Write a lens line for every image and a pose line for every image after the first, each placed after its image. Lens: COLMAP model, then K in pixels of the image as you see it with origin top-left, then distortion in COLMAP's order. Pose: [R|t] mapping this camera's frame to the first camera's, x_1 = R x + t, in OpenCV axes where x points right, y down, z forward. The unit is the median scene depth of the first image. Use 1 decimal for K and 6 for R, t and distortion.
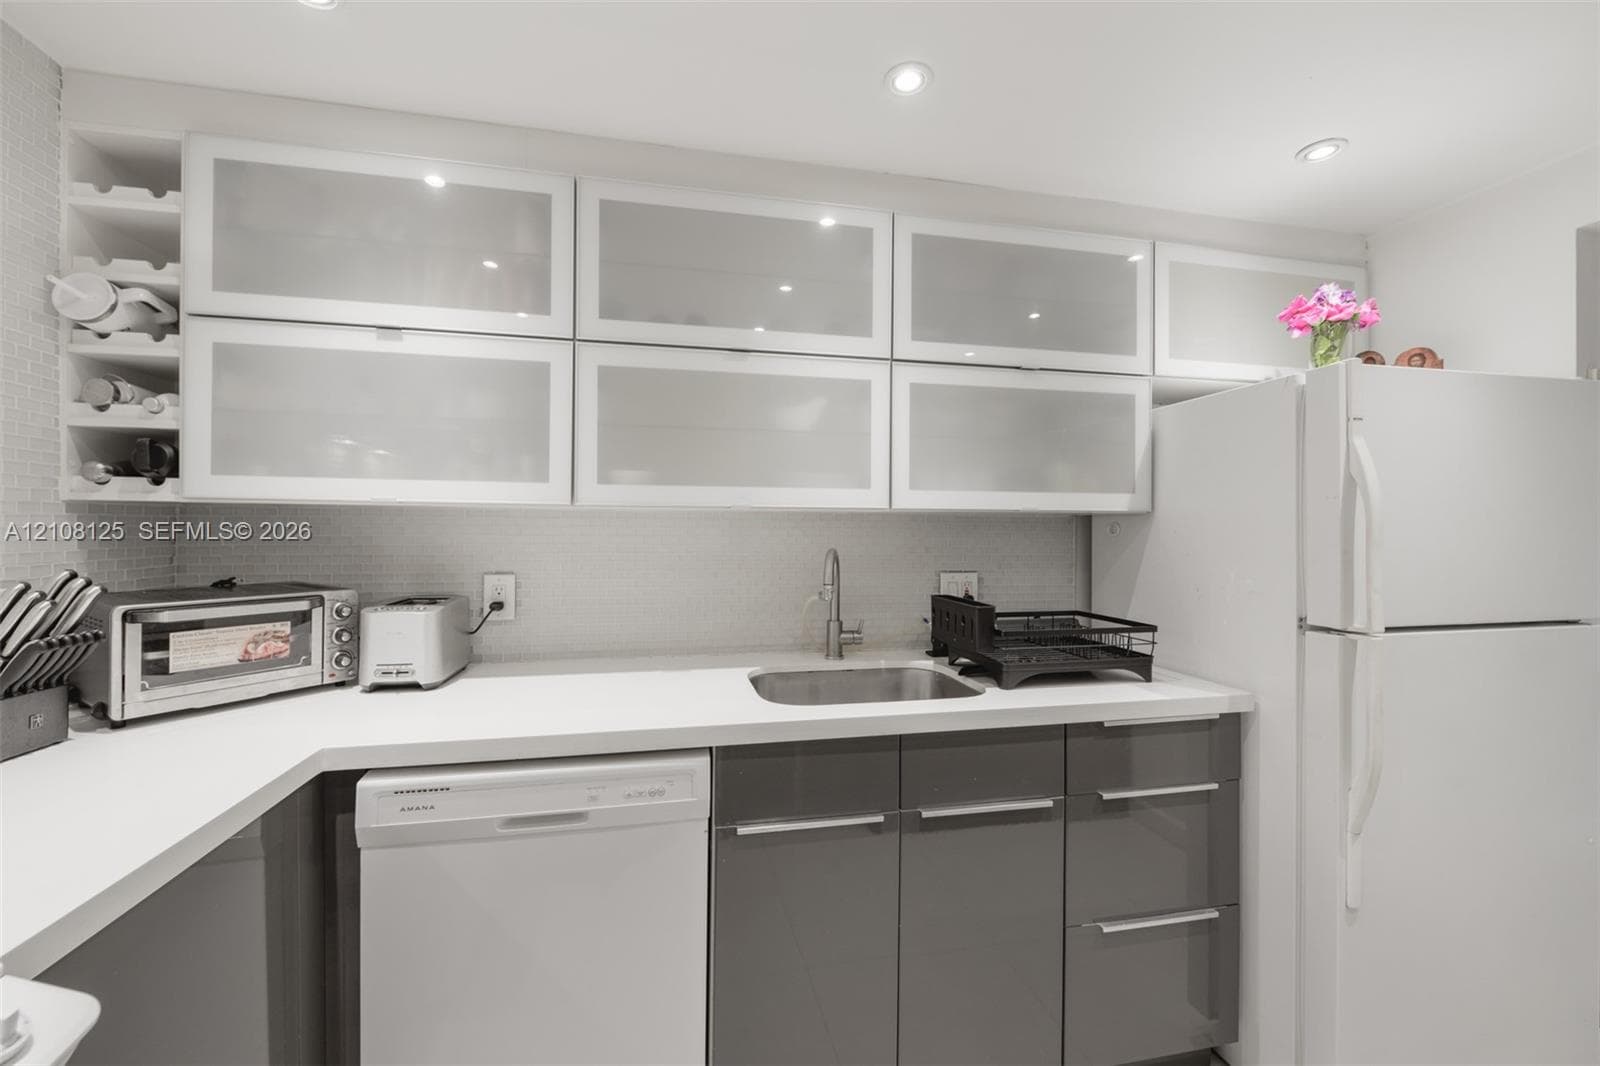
lens RADIAL K [[630.9, 0, 789.2], [0, 630.9, 527.0], [0, 0, 1]] dist [-0.006136, 0.000284]
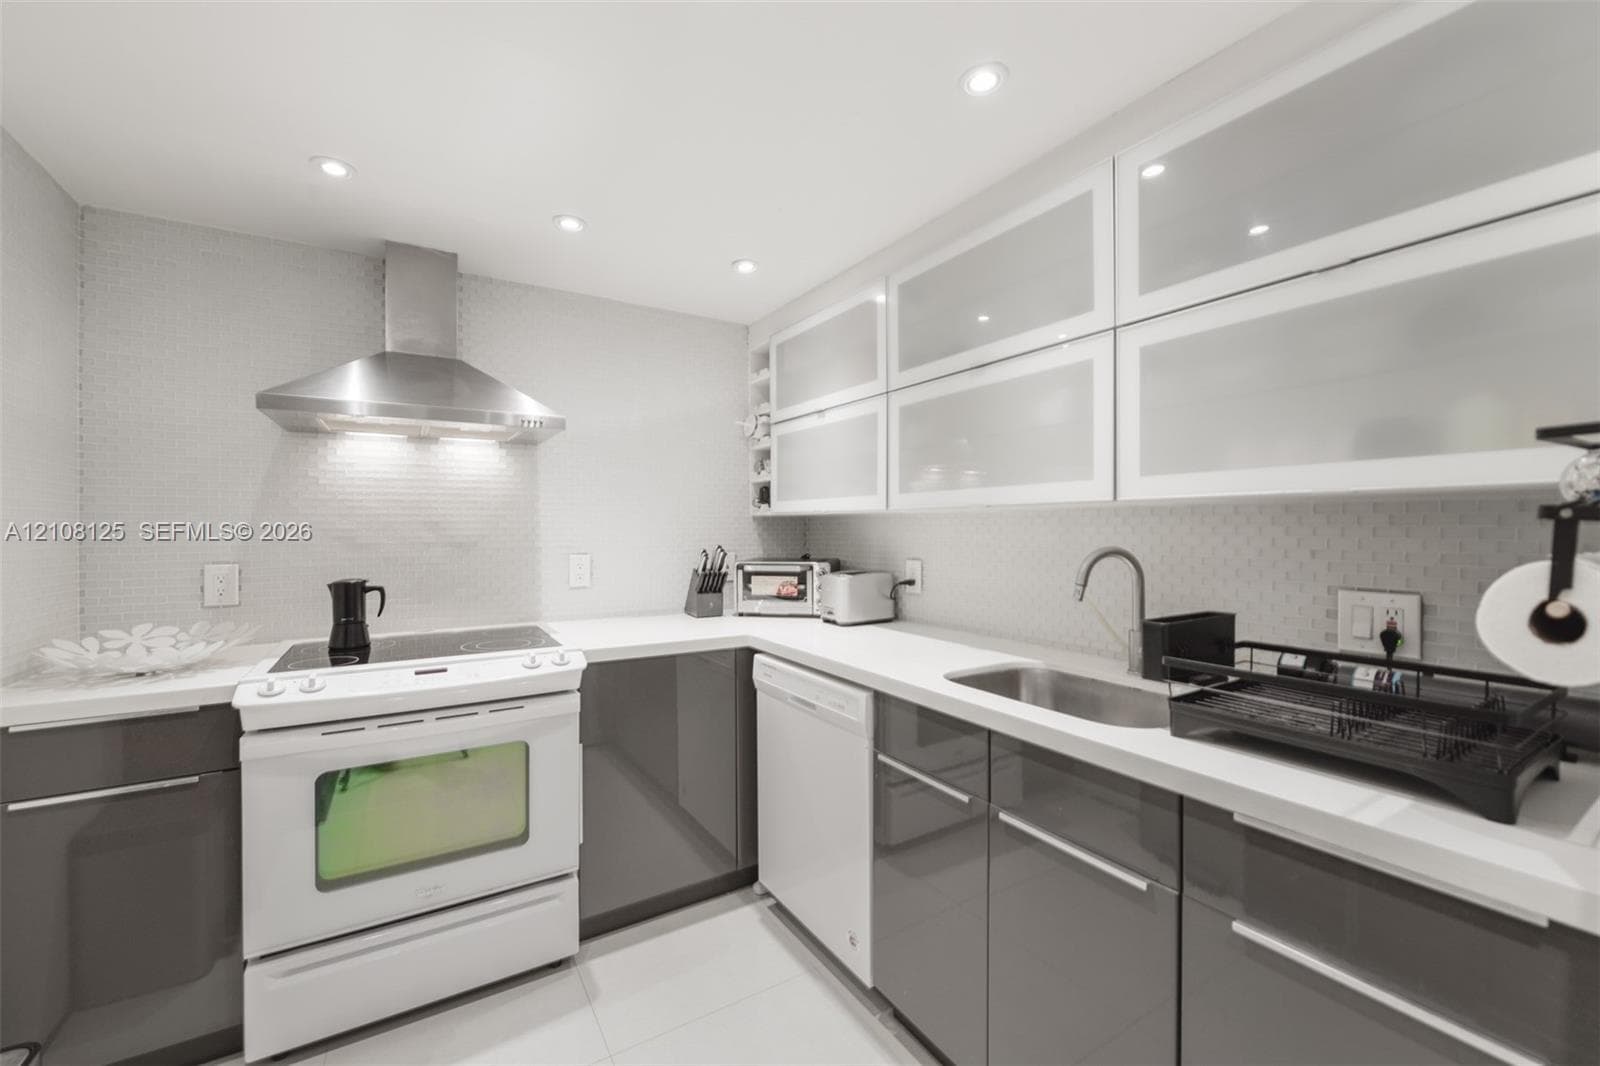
lens RADIAL K [[630.9, 0, 789.2], [0, 630.9, 527.0], [0, 0, 1]] dist [-0.006136, 0.000284]
pose [[0.333336, -0.007678, -0.942777, 0.987759], [0.003811, 0.999970, -0.006797, 0.013055], [0.942800, -0.001328, 0.333356, 0.350821]]
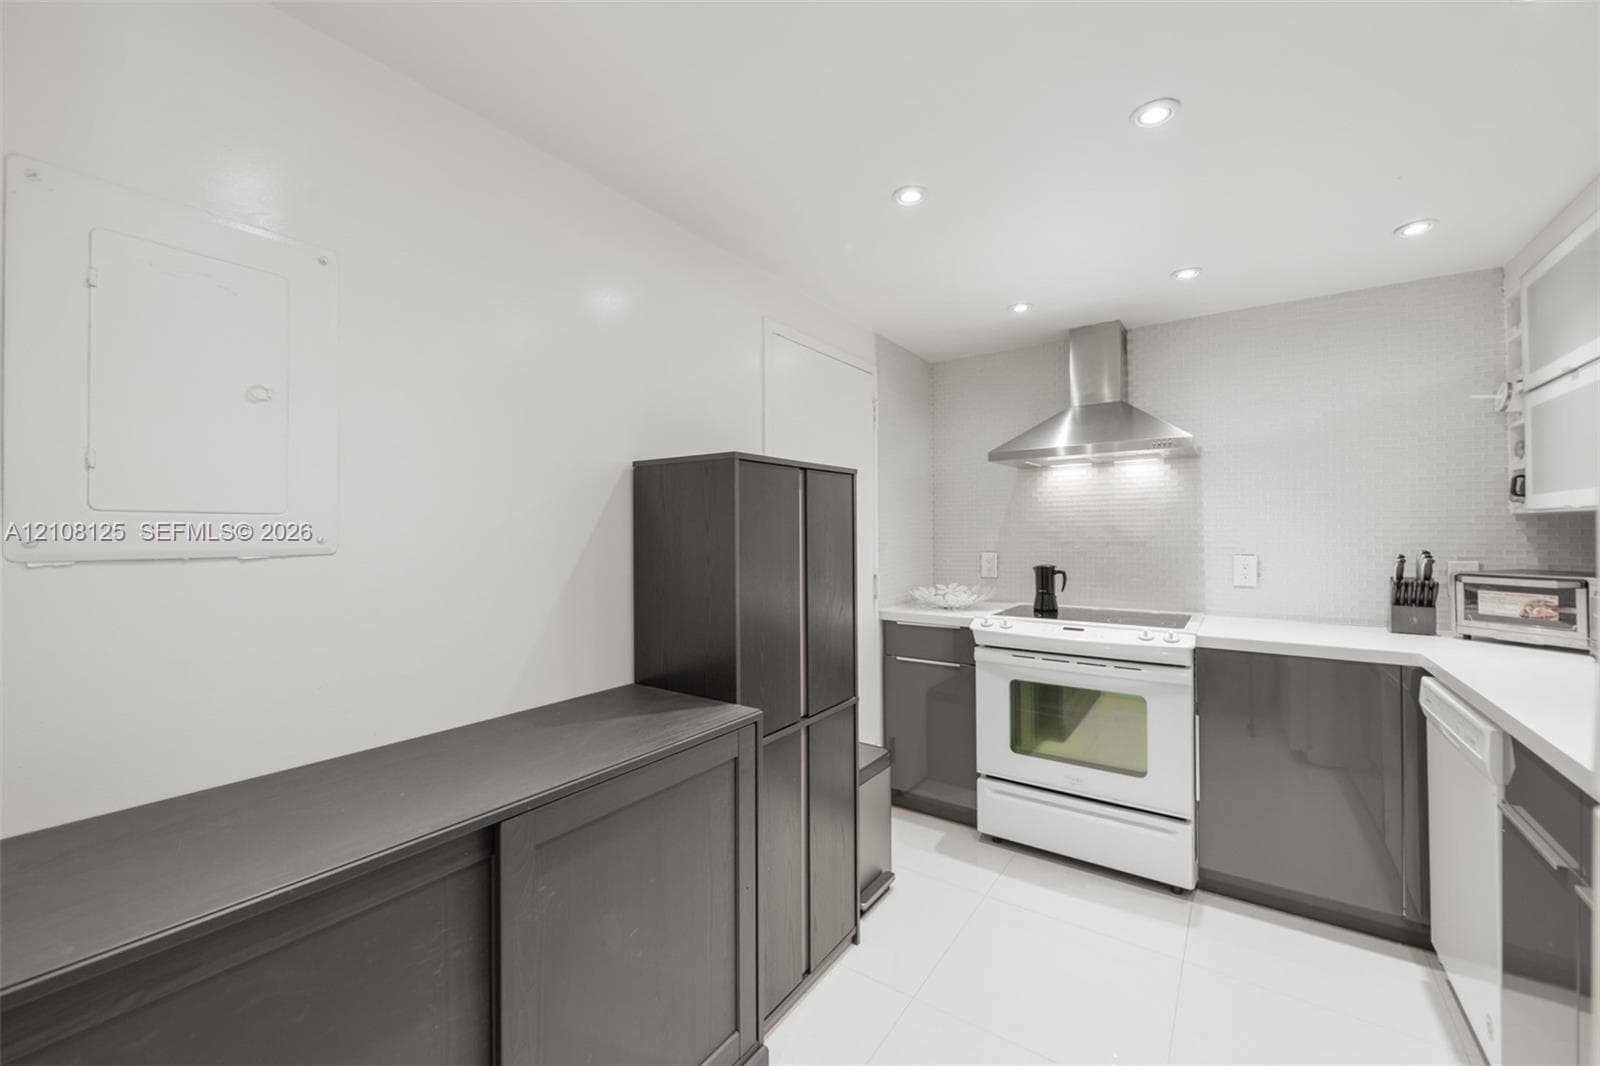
lens RADIAL K [[630.9, 0, 789.2], [0, 630.9, 527.0], [0, 0, 1]] dist [-0.006136, 0.000284]
pose [[-0.739207, -0.009523, -0.673411, 1.405485], [-0.001273, 0.999918, -0.012743, 0.017299], [0.673477, -0.008562, -0.739159, 0.886992]]
